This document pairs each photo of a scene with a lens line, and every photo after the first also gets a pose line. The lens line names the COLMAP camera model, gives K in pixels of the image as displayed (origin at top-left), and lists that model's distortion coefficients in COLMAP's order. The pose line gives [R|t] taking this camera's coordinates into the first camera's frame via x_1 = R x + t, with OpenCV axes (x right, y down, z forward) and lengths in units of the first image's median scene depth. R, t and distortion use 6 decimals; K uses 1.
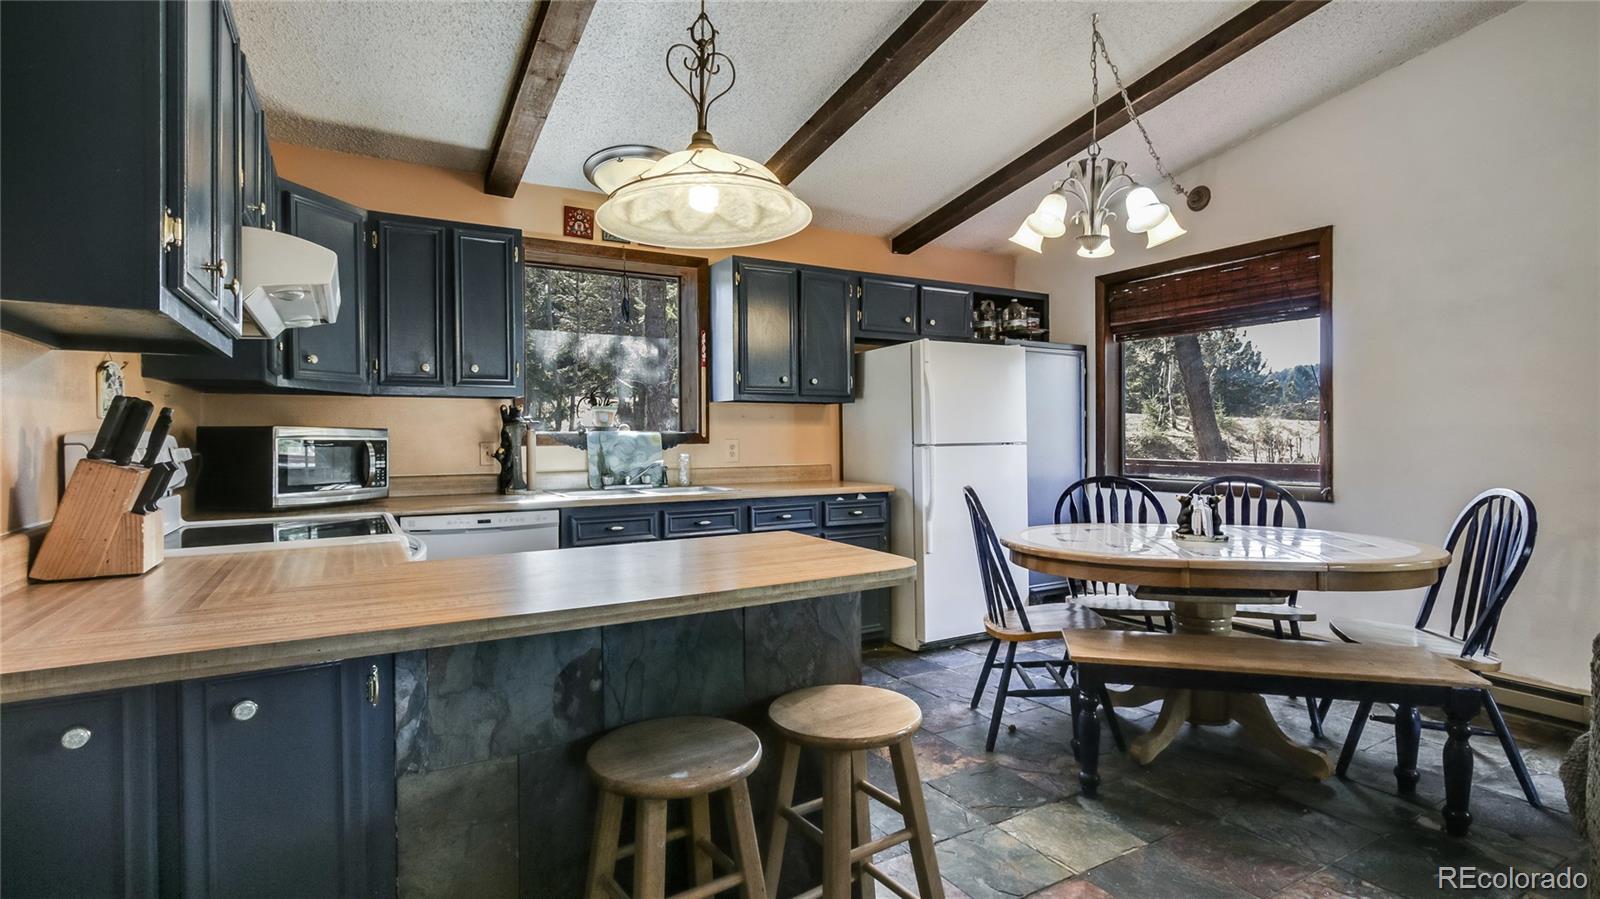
lens RADIAL K [[764.6, 0, 800.0], [0, 764.6, 449.5], [0, 0, 1]] dist [-0.001187, -0.000112]
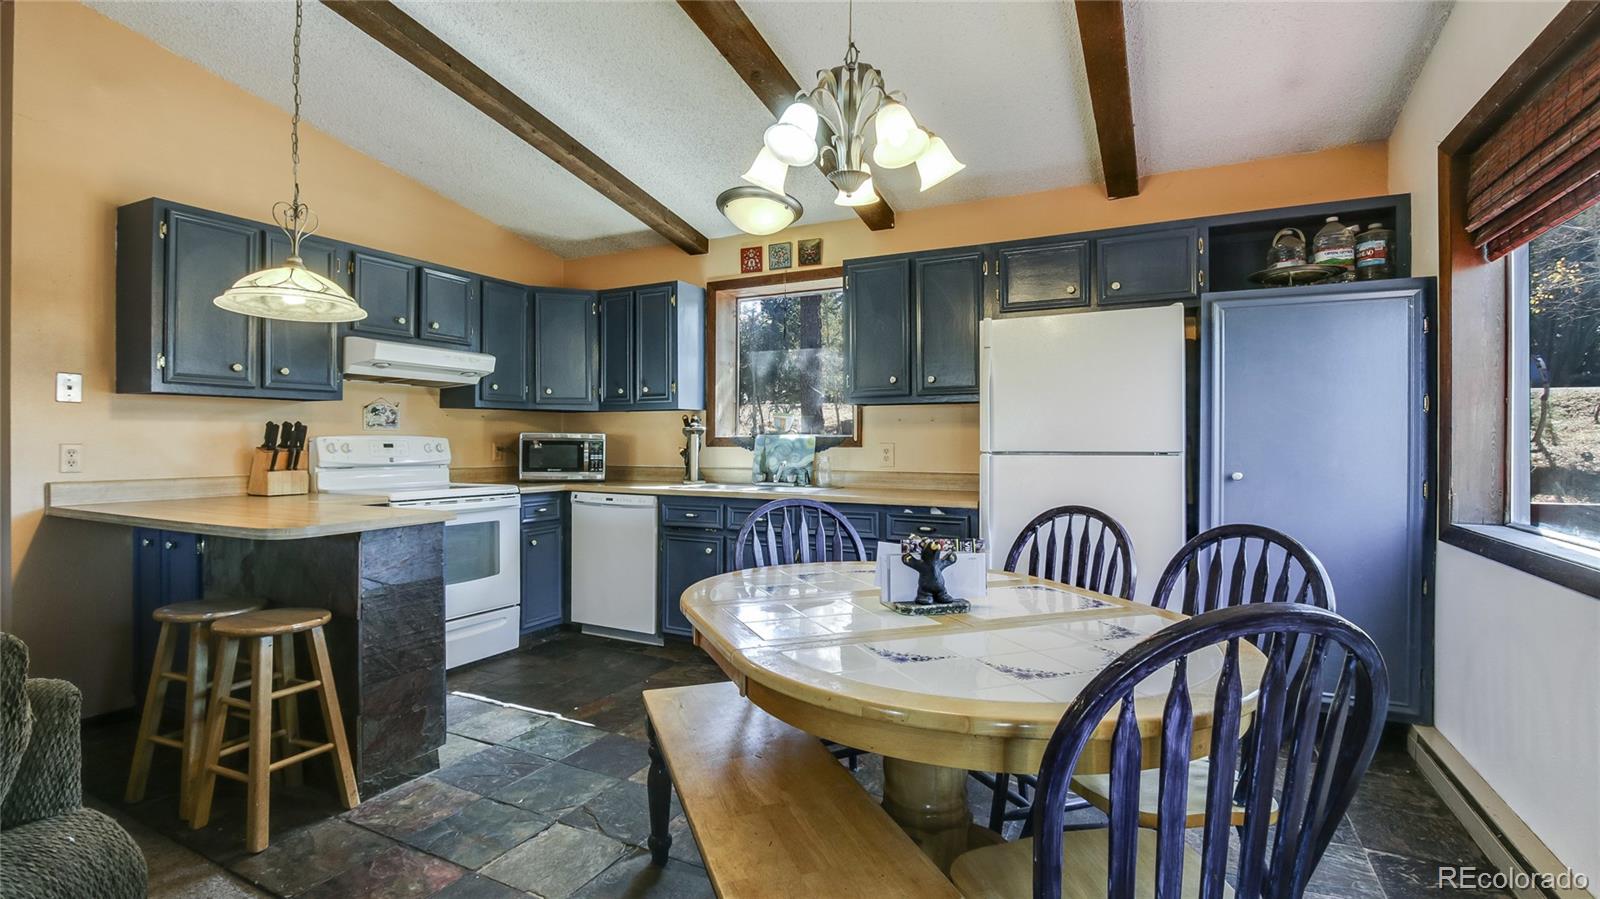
lens RADIAL K [[753.7, 0, 779.9], [0, 753.7, 448.1], [0, 0, 1]] dist [-0.014626, -0.000009]
pose [[0.527970, 0.014918, -0.849132, 0.739644], [-0.019039, 0.999802, 0.005727, -0.011149], [0.849049, 0.013143, 0.528150, 0.424904]]
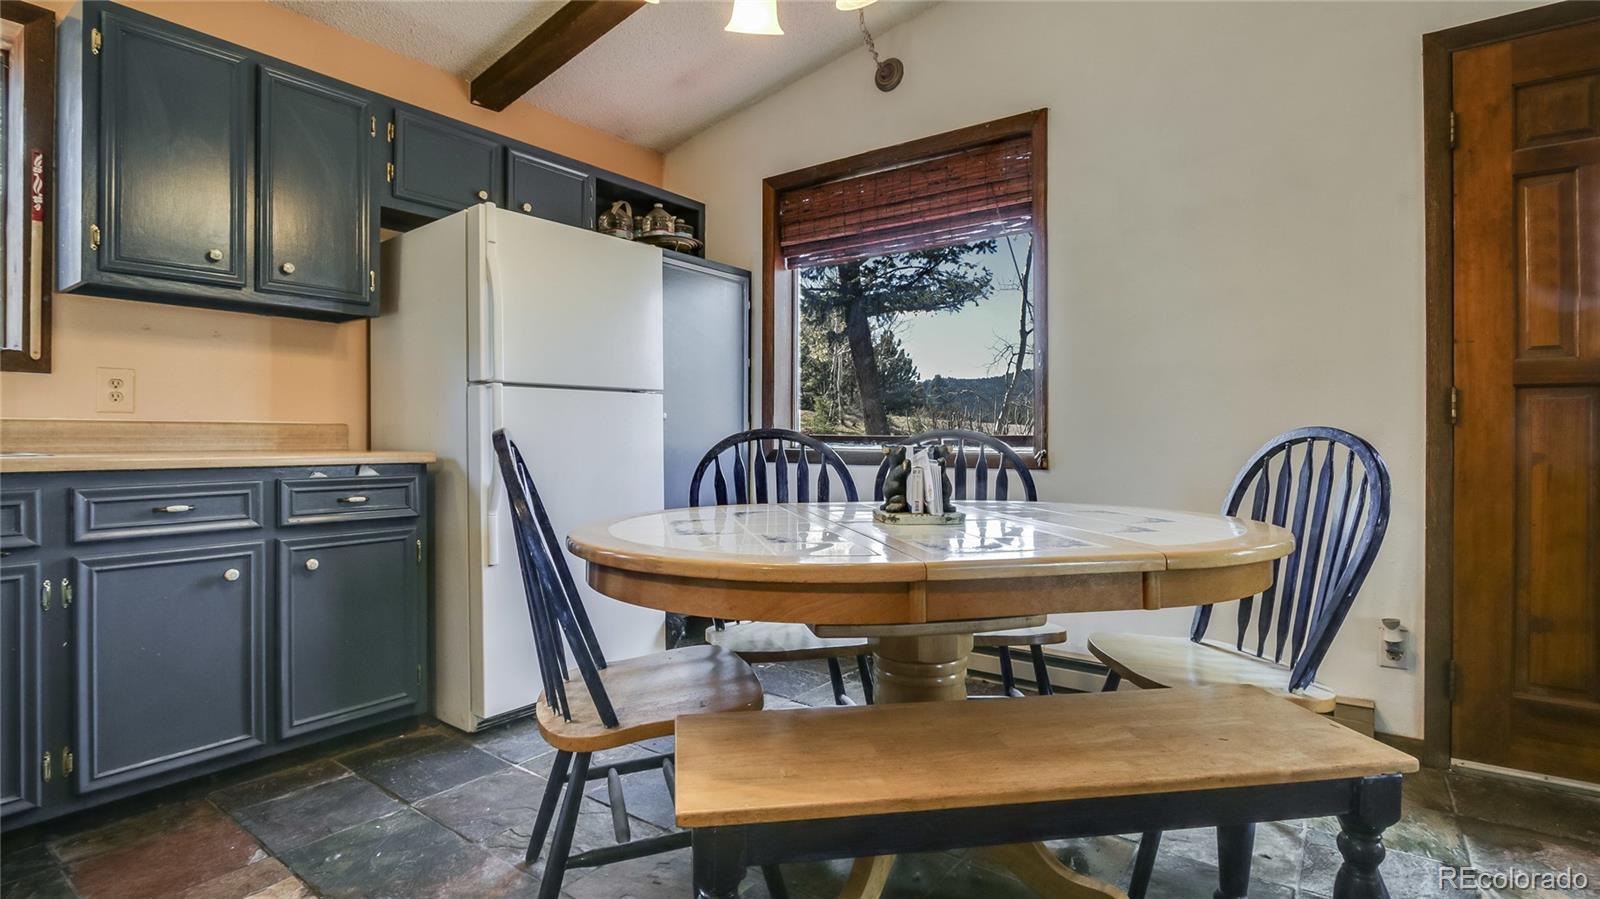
lens RADIAL K [[778.6, 0, 797.1], [0, 778.6, 427.9], [0, 0, 1]] dist [-0.014298, 0.000166]
pose [[0.921468, 0.011542, 0.388283, 0.157417], [-0.001495, 0.999656, -0.026166, 0.046496], [-0.388452, 0.023531, 0.921168, 0.367708]]
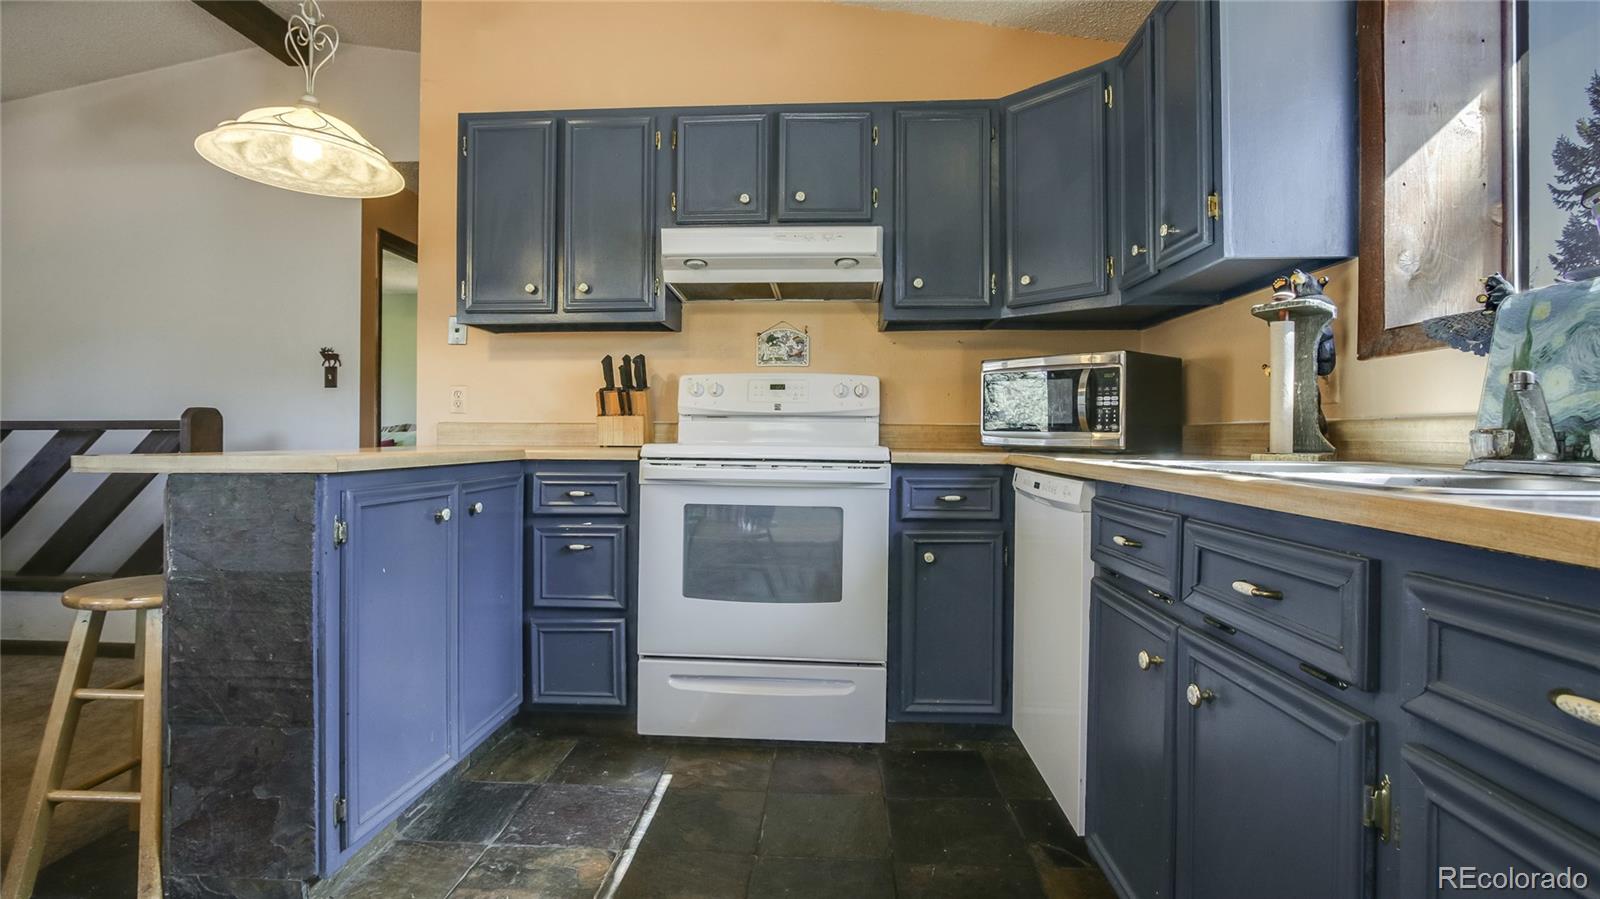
lens RADIAL K [[758.7, 0, 798.9], [0, 758.7, 430.0], [0, 0, 1]] dist [-0.013340, -0.000121]
pose [[-0.560944, -0.002147, -0.827851, 0.169201], [-0.016157, 0.999835, 0.008355, 0.037049], [0.827696, 0.018063, -0.560886, 0.945675]]
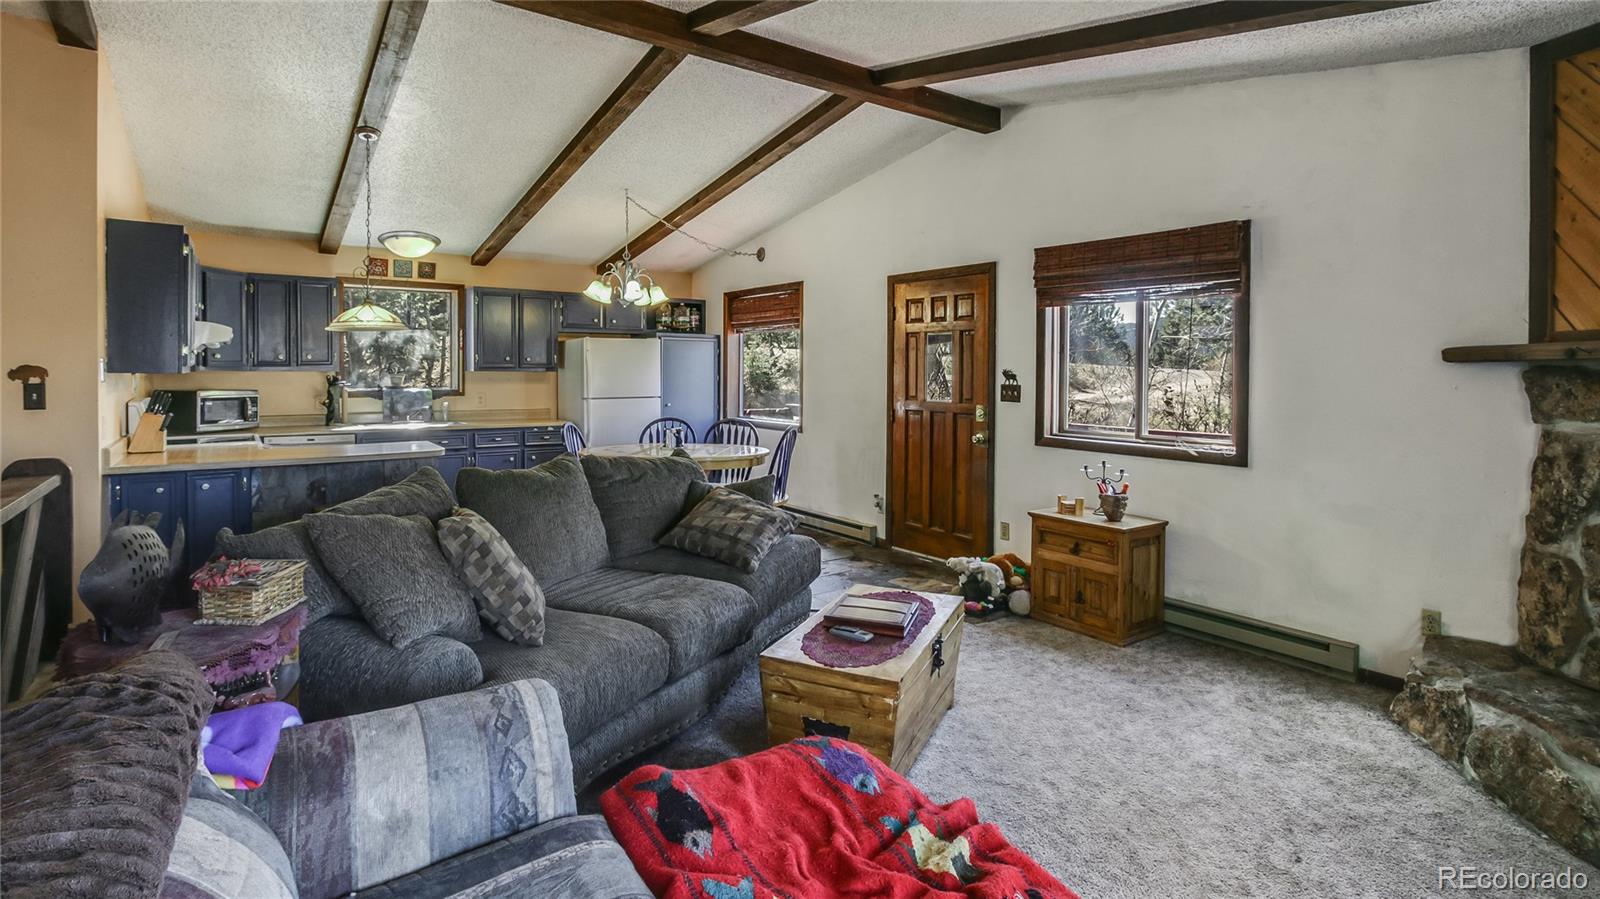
lens RADIAL K [[767.2, 0, 770.1], [0, 767.2, 387.9], [0, 0, 1]] dist [-0.000195, 0.000244]
pose [[0.997077, 0.009679, 0.075792, 0.458512], [-0.010134, 0.999933, 0.005629, -0.045762], [-0.075732, -0.006381, 0.997108, -0.781427]]
